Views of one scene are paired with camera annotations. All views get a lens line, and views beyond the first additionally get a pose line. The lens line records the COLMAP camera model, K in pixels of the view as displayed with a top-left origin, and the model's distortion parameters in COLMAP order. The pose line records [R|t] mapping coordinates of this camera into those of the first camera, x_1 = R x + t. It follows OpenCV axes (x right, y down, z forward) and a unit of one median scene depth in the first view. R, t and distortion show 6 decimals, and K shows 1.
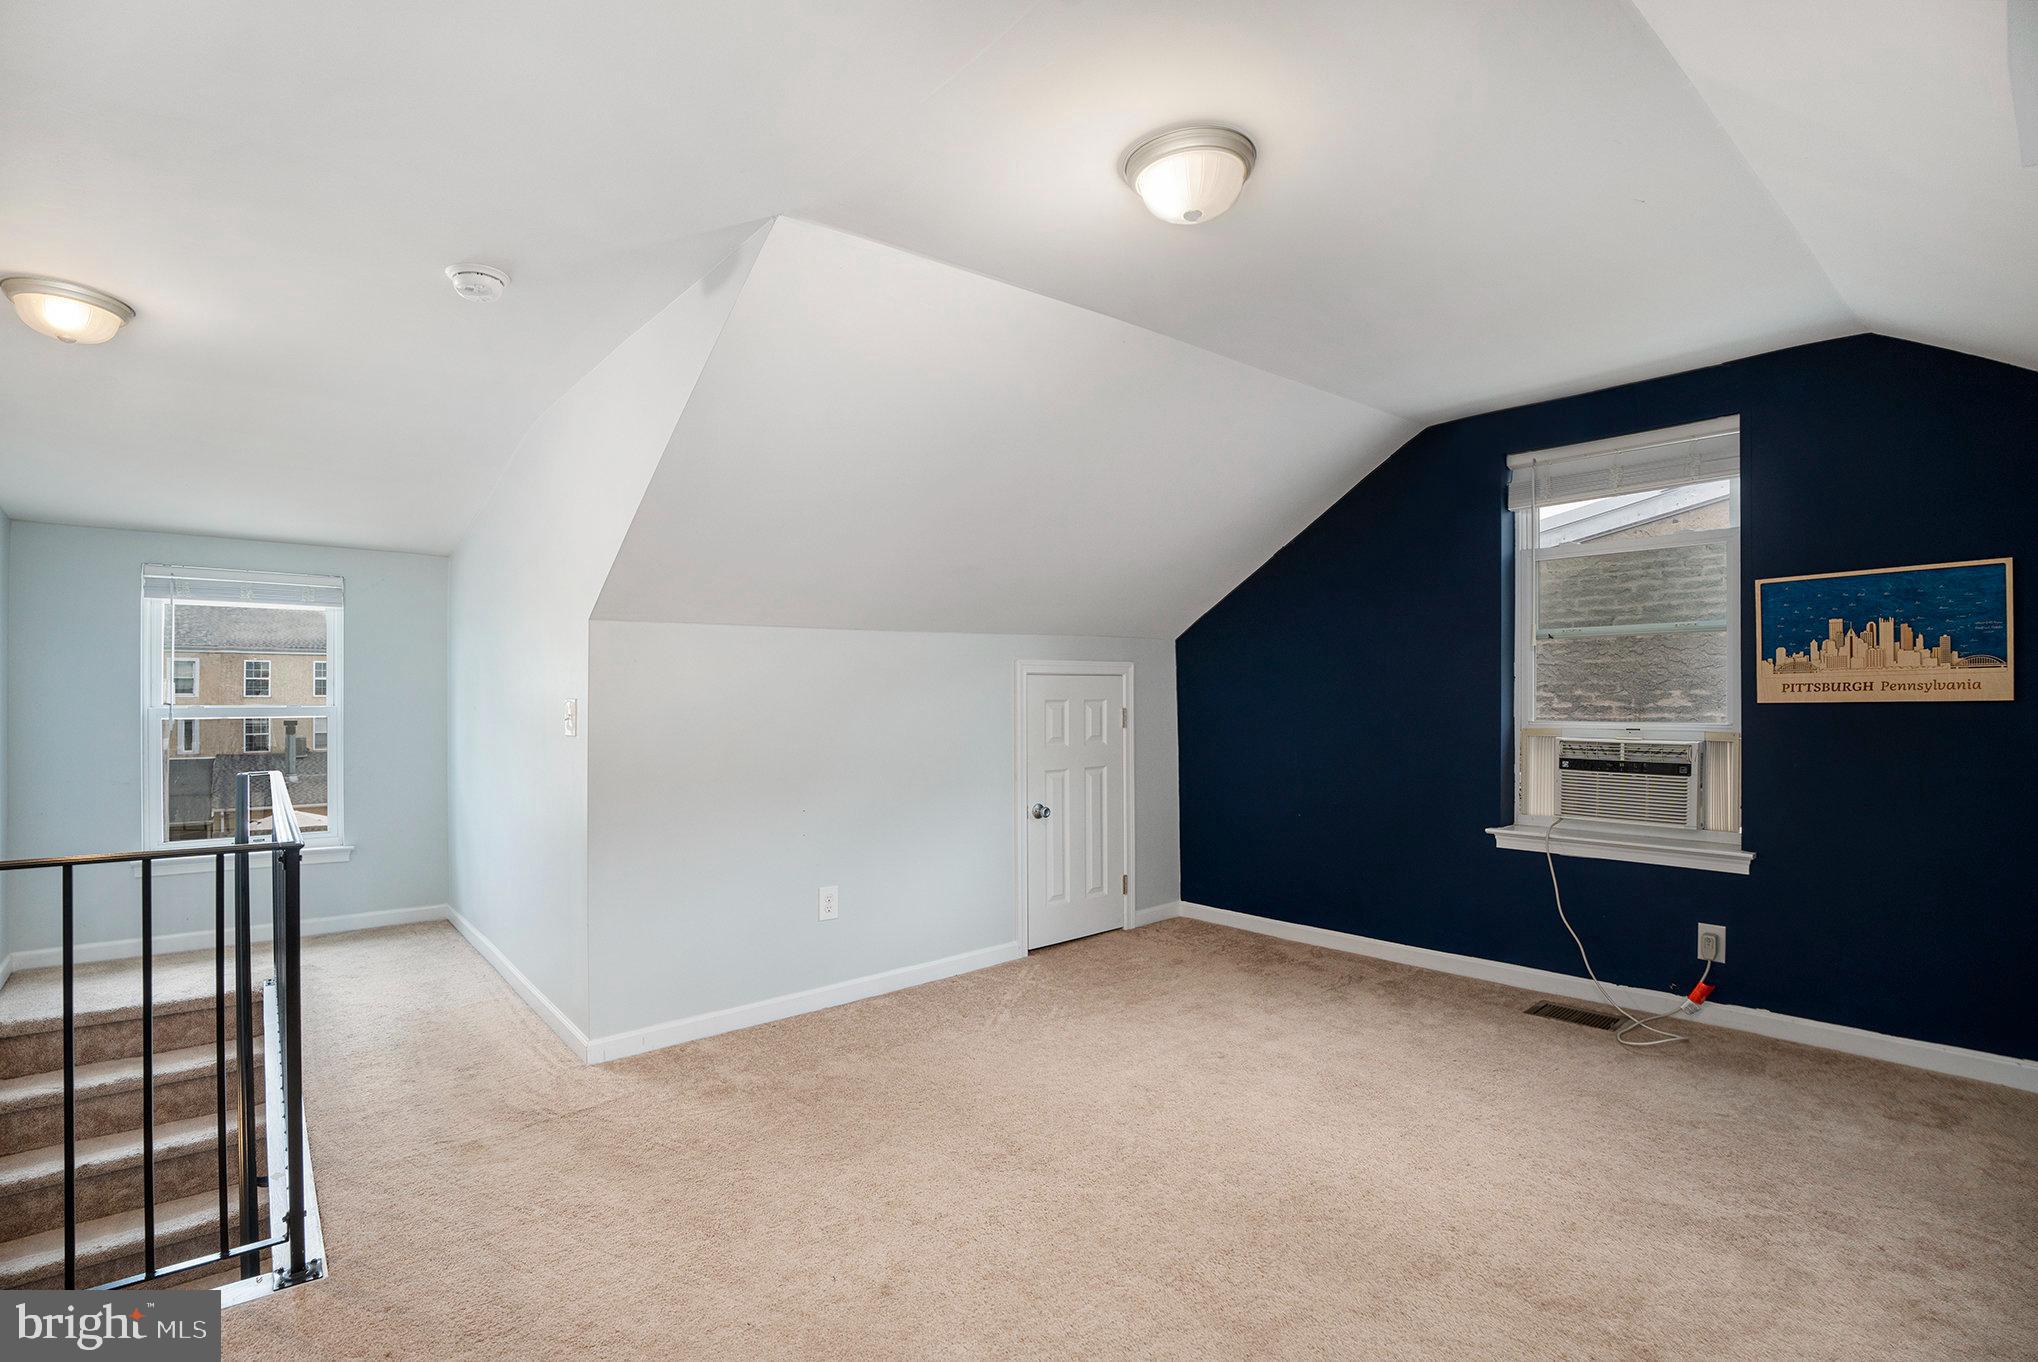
lens RADIAL K [[965.1, 0, 1019.0], [0, 965.1, 681.0], [0, 0, 1]] dist [-0.001693, -0.000413]
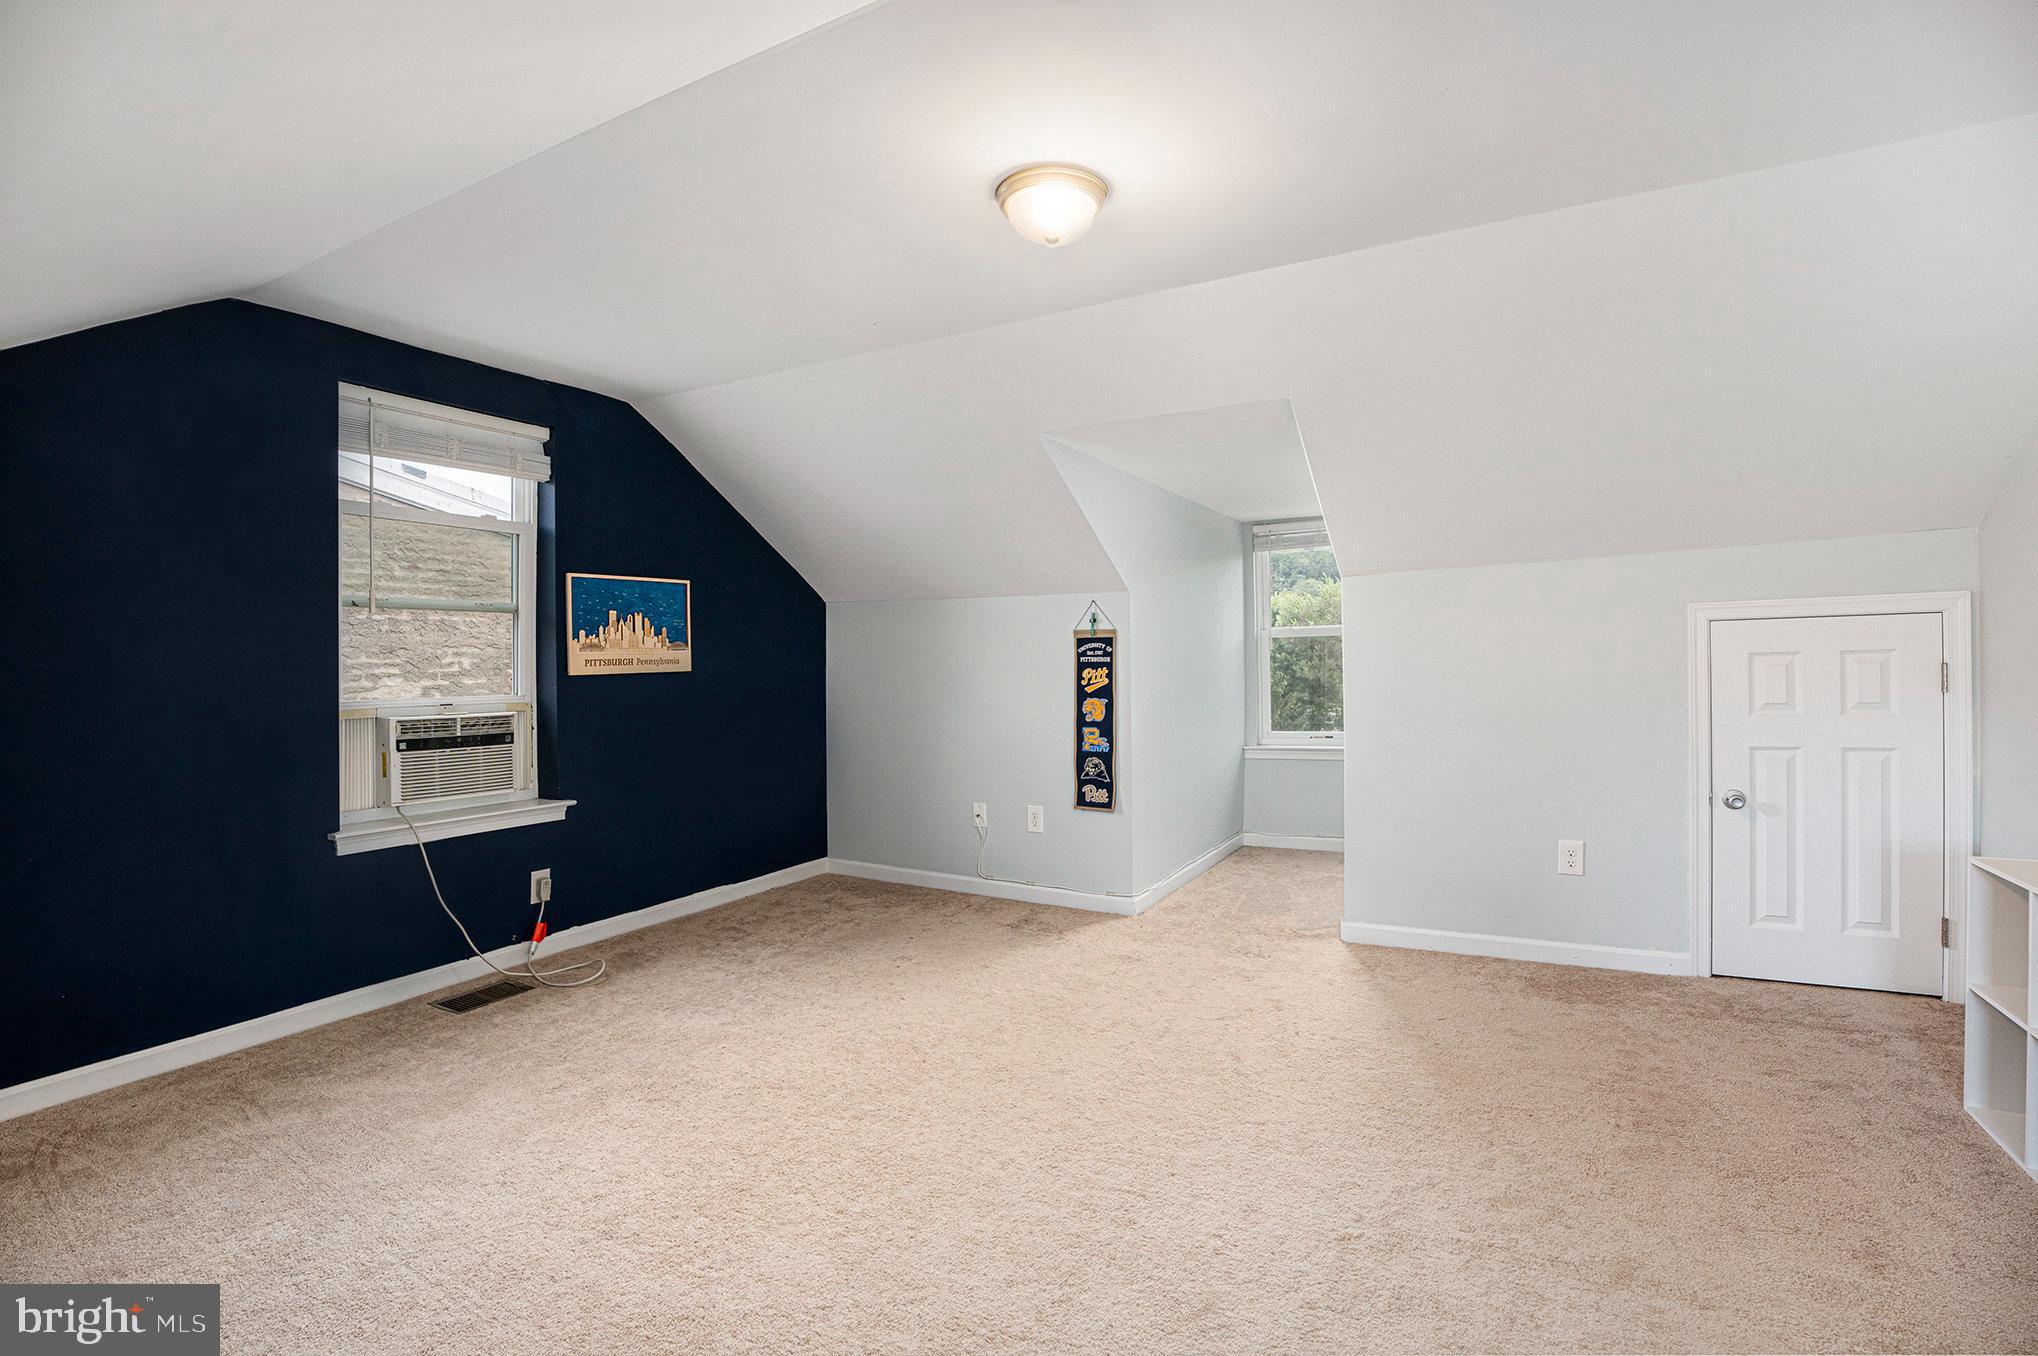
lens RADIAL K [[979.9, 0, 1018.8], [0, 979.9, 684.7], [0, 0, 1]] dist [-0.002413, -0.000082]
pose [[-0.327716, -0.013392, 0.944681, -0.578735], [-0.000344, 0.999901, 0.014056, 0.017229], [-0.944776, 0.004282, -0.327688, 0.870791]]
